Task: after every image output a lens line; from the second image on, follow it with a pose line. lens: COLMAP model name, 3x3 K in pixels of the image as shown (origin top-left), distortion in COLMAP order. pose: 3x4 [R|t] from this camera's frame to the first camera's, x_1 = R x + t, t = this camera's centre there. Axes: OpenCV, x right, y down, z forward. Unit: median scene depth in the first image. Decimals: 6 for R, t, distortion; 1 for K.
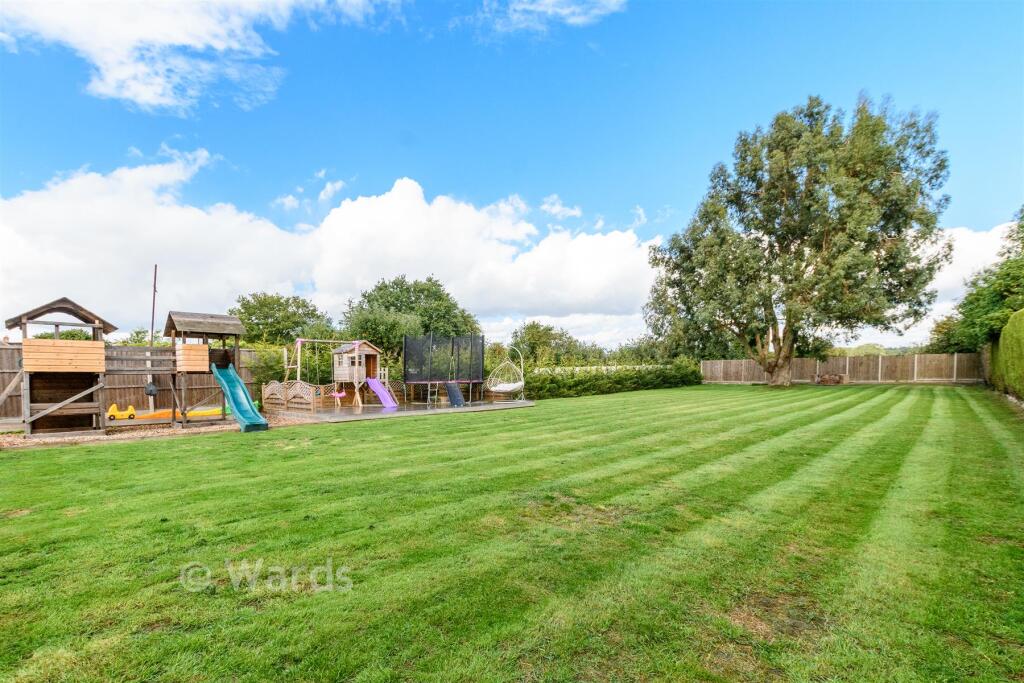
lens RADIAL K [[451.8, 0, 532.9], [0, 451.8, 402.2], [0, 0, 1]] dist [0.003711, -0.000187]
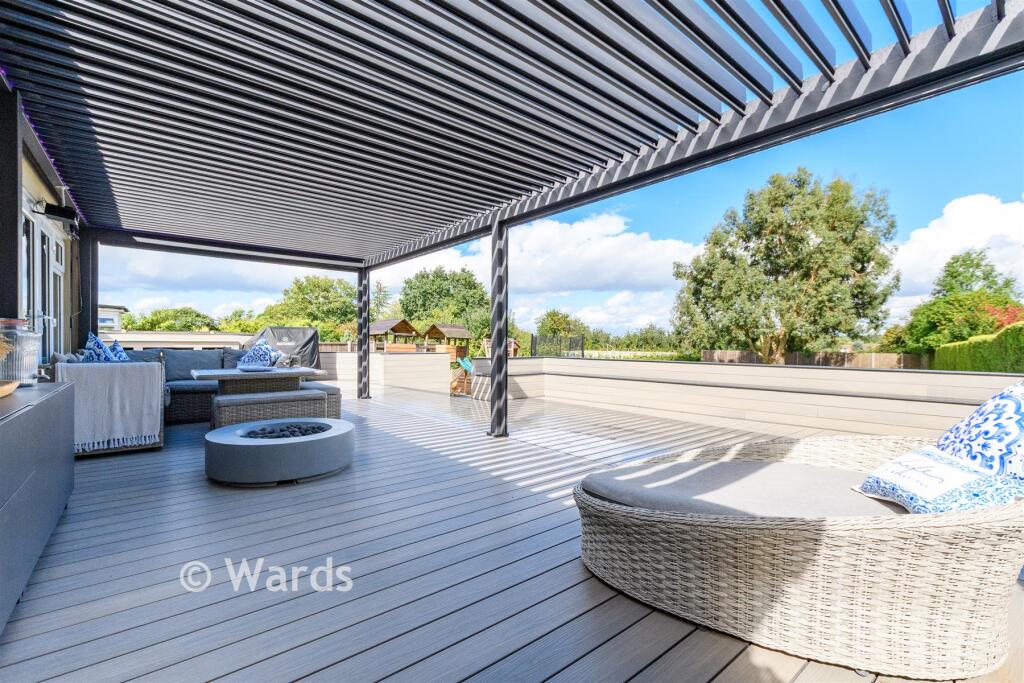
lens RADIAL K [[451.8, 0, 513.9], [0, 451.8, 349.3], [0, 0, 1]] dist [0.003711, -0.000187]
pose [[0.998502, 0.032862, 0.043750, -0.304643], [-0.030272, 0.997823, -0.058596, -0.011364], [-0.045580, 0.057184, 0.997323, -0.312942]]
